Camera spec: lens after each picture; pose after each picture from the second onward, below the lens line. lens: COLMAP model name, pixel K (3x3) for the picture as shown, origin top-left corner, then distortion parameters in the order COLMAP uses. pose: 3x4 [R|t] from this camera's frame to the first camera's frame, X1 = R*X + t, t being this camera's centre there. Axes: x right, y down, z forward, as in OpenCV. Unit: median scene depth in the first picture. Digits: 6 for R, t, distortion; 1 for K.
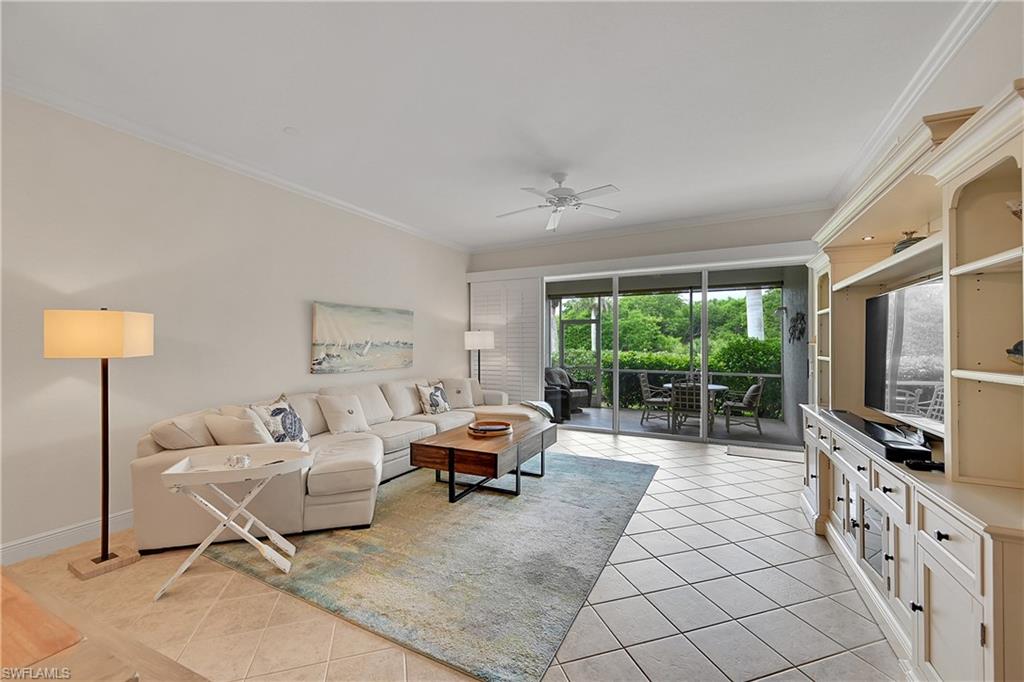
lens RADIAL K [[406.0, 0, 513.0], [0, 406.0, 345.7], [0, 0, 1]] dist [0.000601, 0.000036]
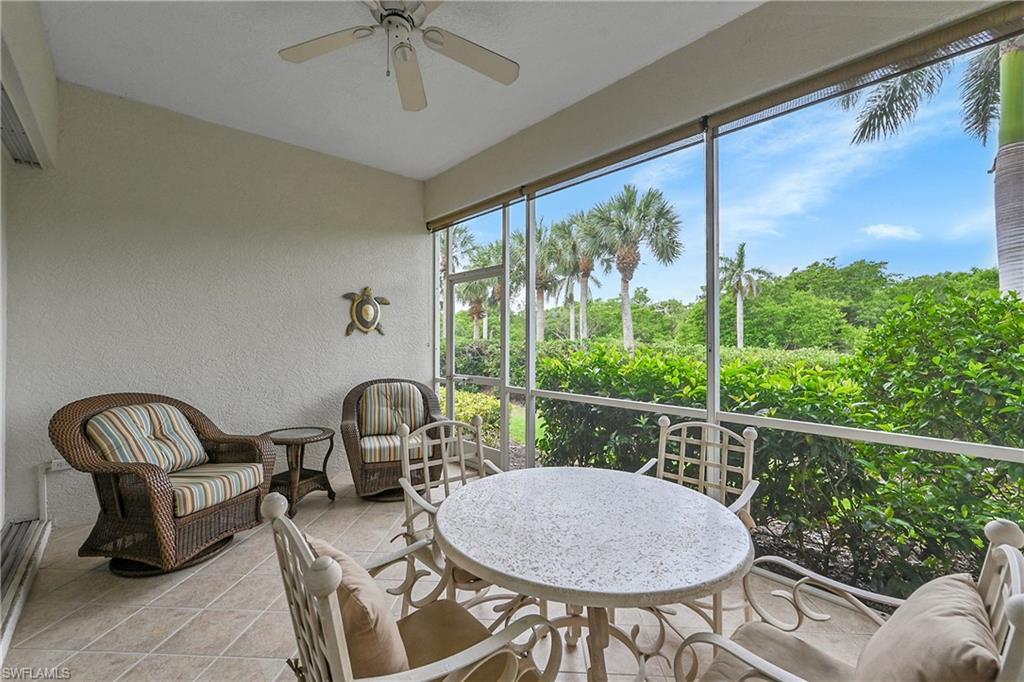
lens RADIAL K [[421.7, 0, 512.0], [0, 421.7, 341.0], [0, 0, 1]] dist [-0.022366, 0.000071]
pose [[0.934597, -0.001220, -0.355707, 0.083426], [0.000023, 0.999994, -0.003370, 0.002938], [0.355709, 0.003142, 0.934591, 0.135538]]
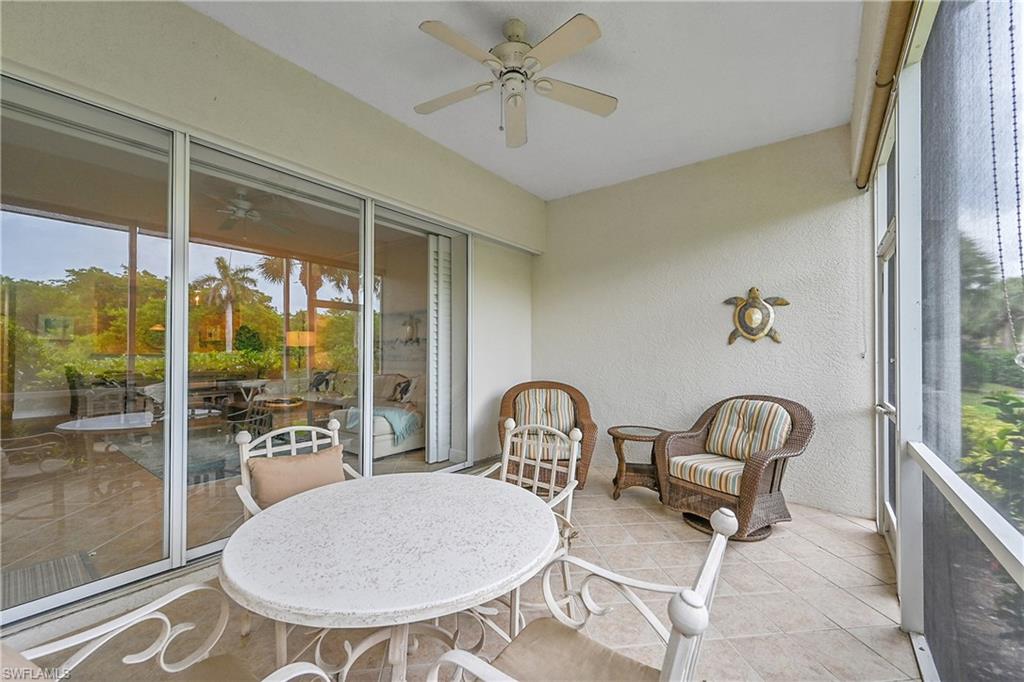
lens RADIAL K [[406.0, 0, 513.0], [0, 406.0, 345.7], [0, 0, 1]] dist [0.000601, 0.000036]
pose [[-0.189905, -0.009617, -0.981755, 0.128866], [-0.005947, 0.999945, -0.008645, 0.002467], [0.981784, 0.004196, -0.189952, 0.227513]]
